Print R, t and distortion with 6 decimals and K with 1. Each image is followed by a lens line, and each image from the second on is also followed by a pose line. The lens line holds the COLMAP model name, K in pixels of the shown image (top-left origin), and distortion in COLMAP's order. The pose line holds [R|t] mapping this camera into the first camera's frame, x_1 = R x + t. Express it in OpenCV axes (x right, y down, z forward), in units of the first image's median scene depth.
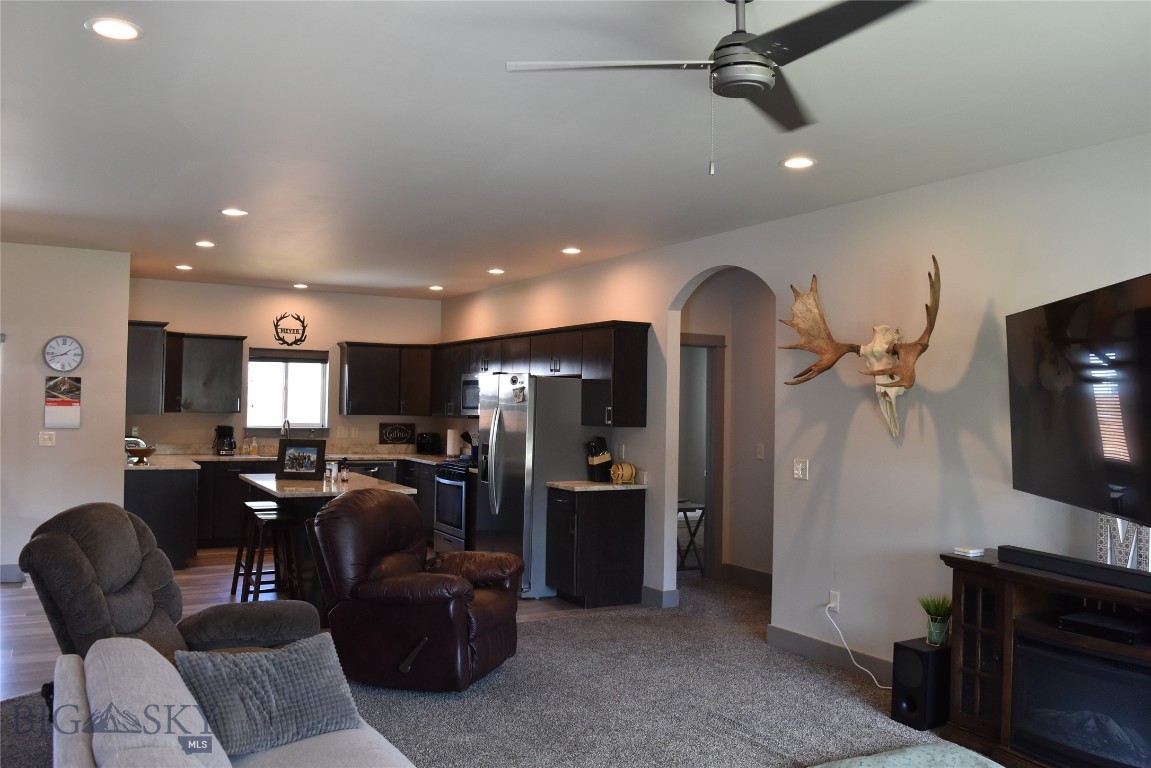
lens RADIAL K [[915.8, 0, 571.5], [0, 915.8, 385.7], [0, 0, 1]] dist [-0.084395, -0.002662]
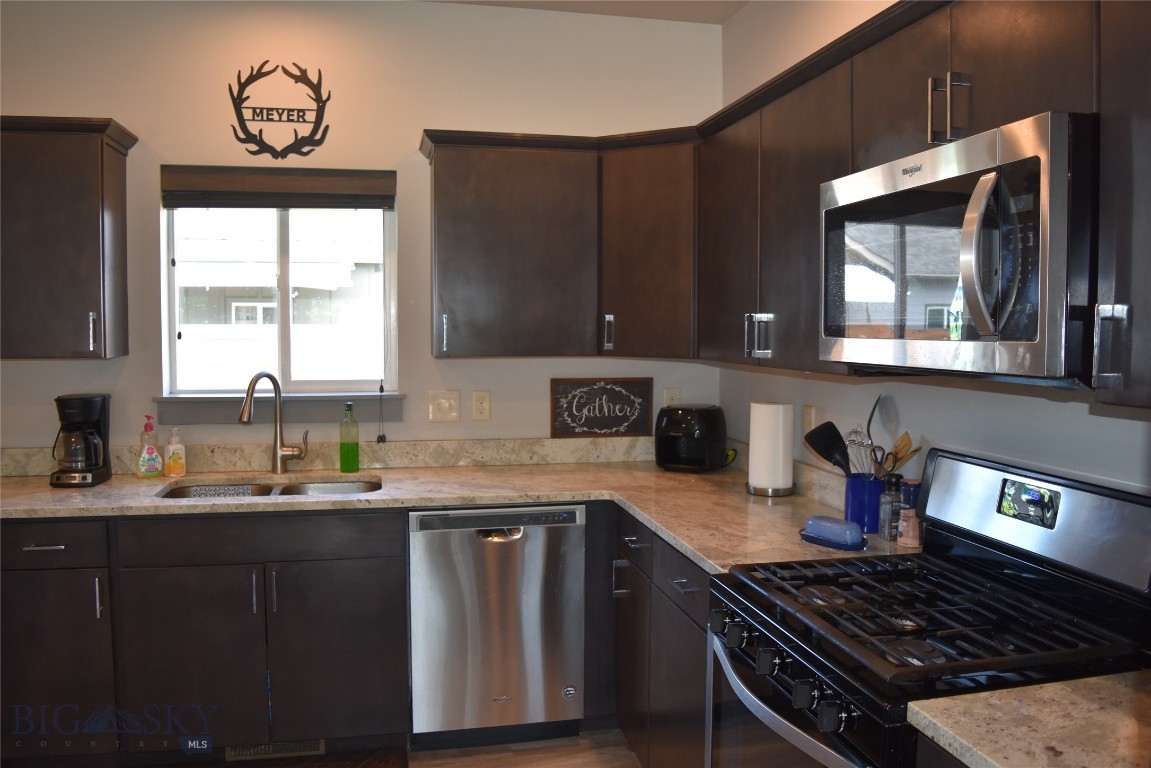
lens RADIAL K [[915.8, 0, 576.3], [0, 915.8, 382.3], [0, 0, 1]] dist [-0.084395, -0.002662]
pose [[0.955629, 0.003080, -0.294557, -0.103022], [0.020681, 0.996777, 0.077517, 0.016558], [0.293846, -0.080169, 0.952485, 0.704356]]
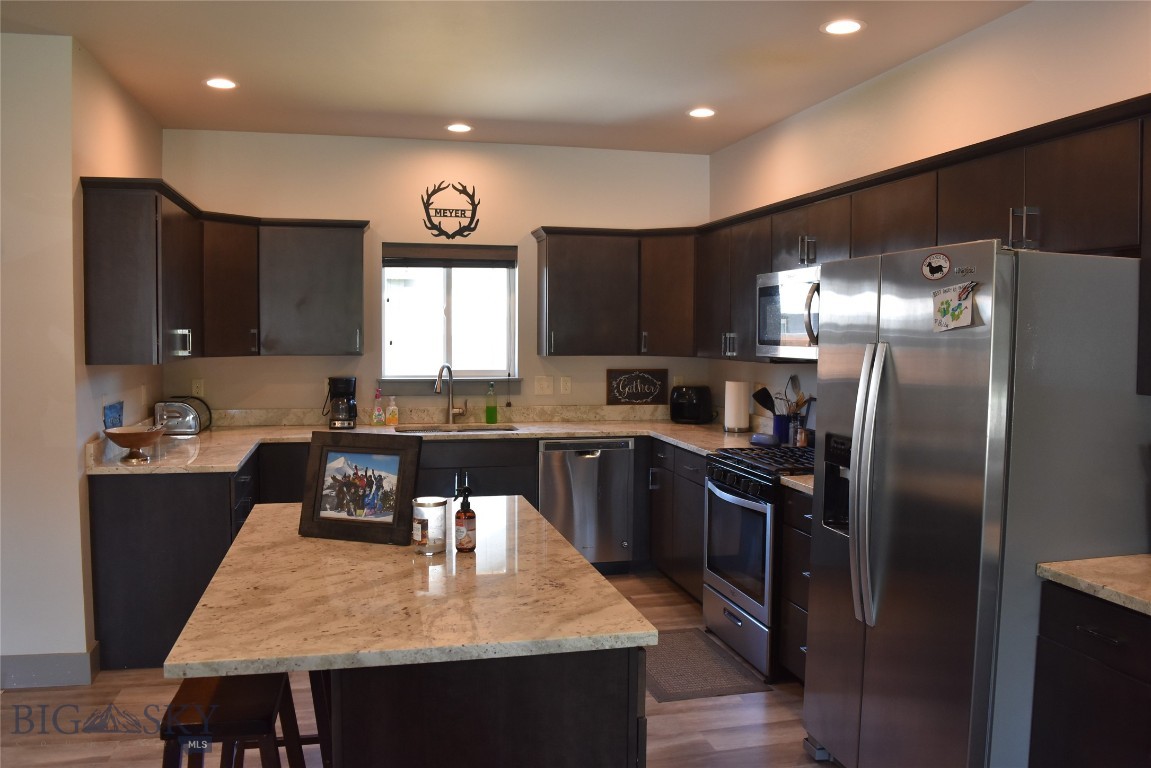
lens RADIAL K [[915.8, 0, 576.0], [0, 915.8, 388.0], [0, 0, 1]] dist [-0.084395, -0.002662]
pose [[0.961694, 0.003551, -0.274101, -0.072695], [0.018153, 0.996896, 0.076603, 0.008343], [0.273523, -0.078644, 0.958645, 0.455777]]
